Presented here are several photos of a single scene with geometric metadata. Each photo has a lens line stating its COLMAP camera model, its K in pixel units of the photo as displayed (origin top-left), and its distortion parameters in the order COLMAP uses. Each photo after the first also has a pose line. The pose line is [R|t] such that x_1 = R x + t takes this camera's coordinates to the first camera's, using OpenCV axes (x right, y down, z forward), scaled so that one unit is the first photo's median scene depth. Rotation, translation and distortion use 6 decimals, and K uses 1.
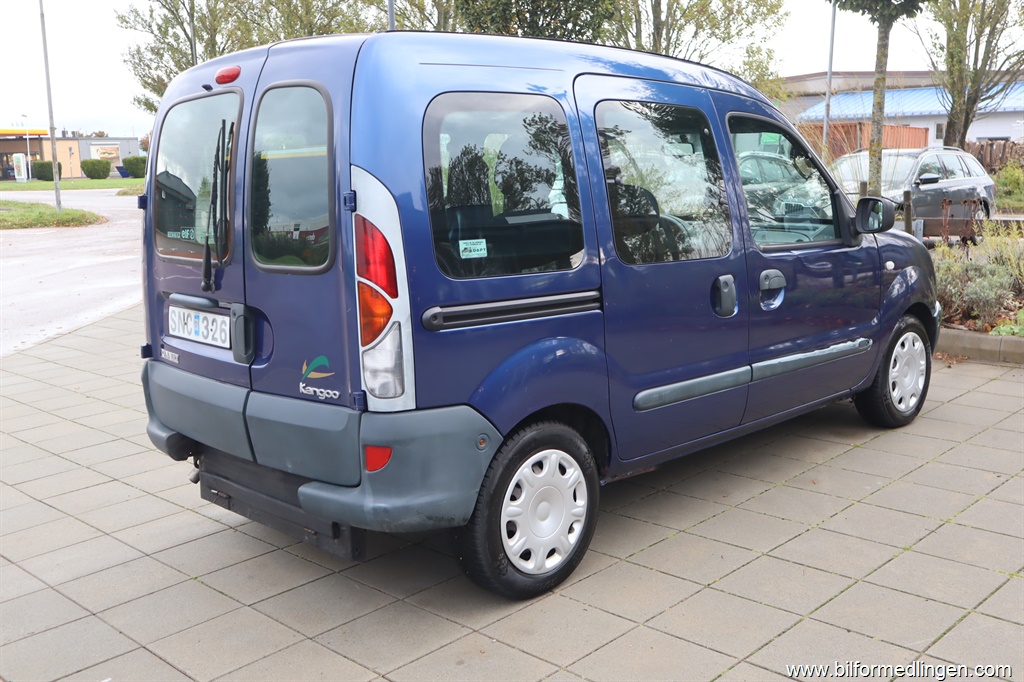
lens RADIAL K [[1015.3, 0, 486.0], [0, 1015.3, 337.3], [0, 0, 1]] dist [-0.026505, 0.000000]
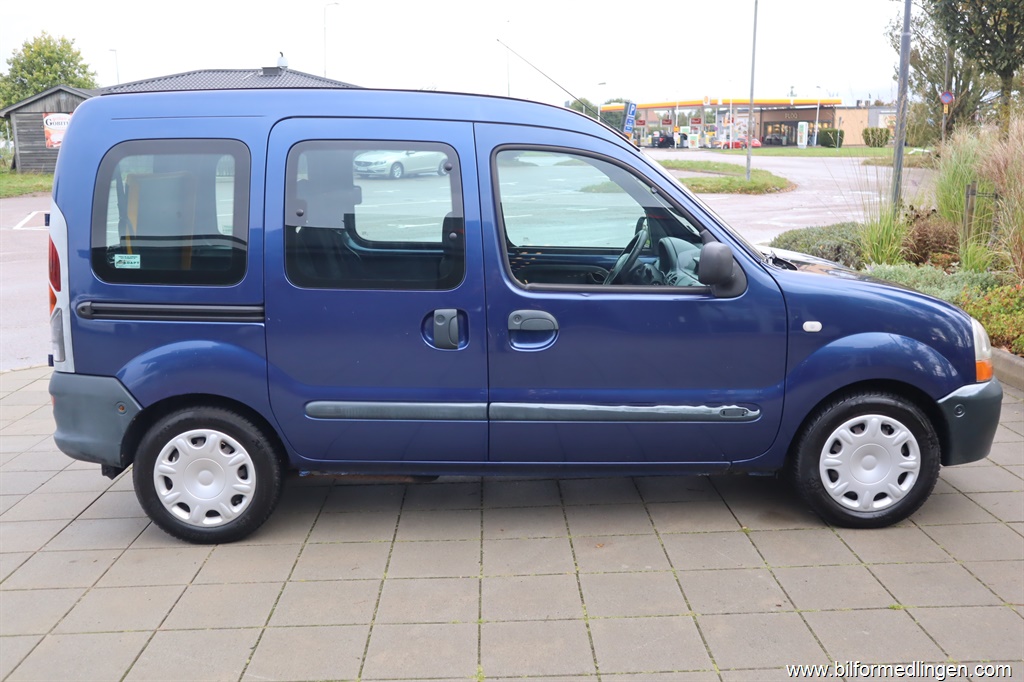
lens RADIAL K [[957.1, 0, 502.0], [0, 957.1, 336.6], [0, 0, 1]] dist [-0.013182, 0.000000]
pose [[0.727840, 0.153586, -0.668326, 0.902838], [-0.124925, 0.987985, 0.090996, -0.125833], [0.674271, 0.017260, 0.738282, 0.323156]]
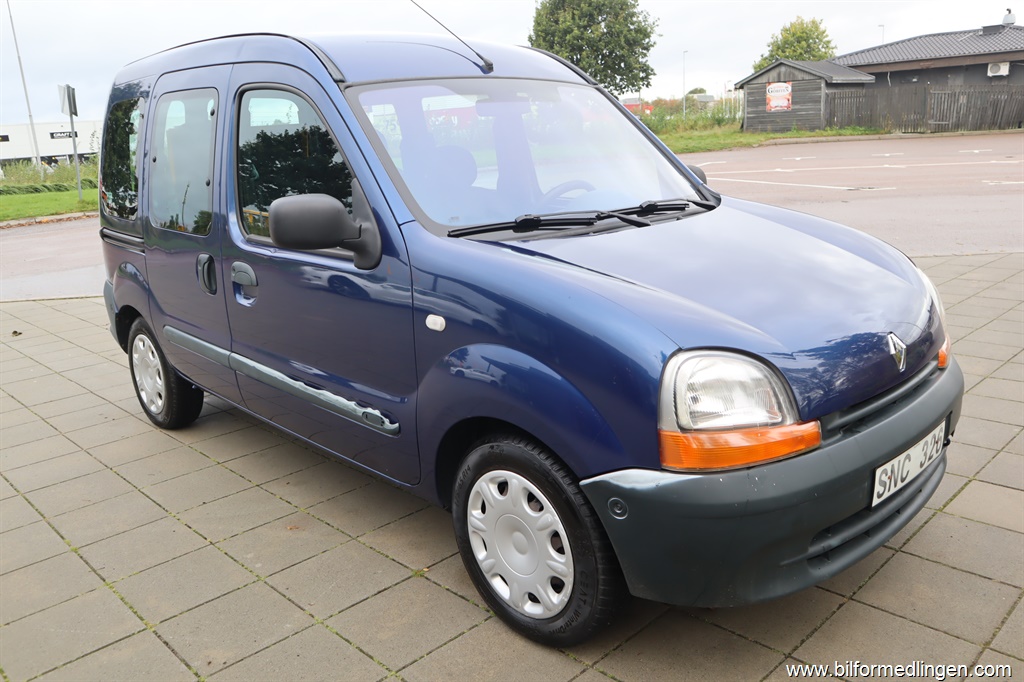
lens RADIAL K [[784.8, 0, 509.6], [0, 784.8, 338.0], [0, 0, 1]] dist [-0.058221, 0.017704]
pose [[0.012657, 0.281270, -0.959545, 1.003809], [-0.111208, 0.954065, 0.278197, -0.230561], [0.993717, 0.103188, 0.043355, 1.259319]]
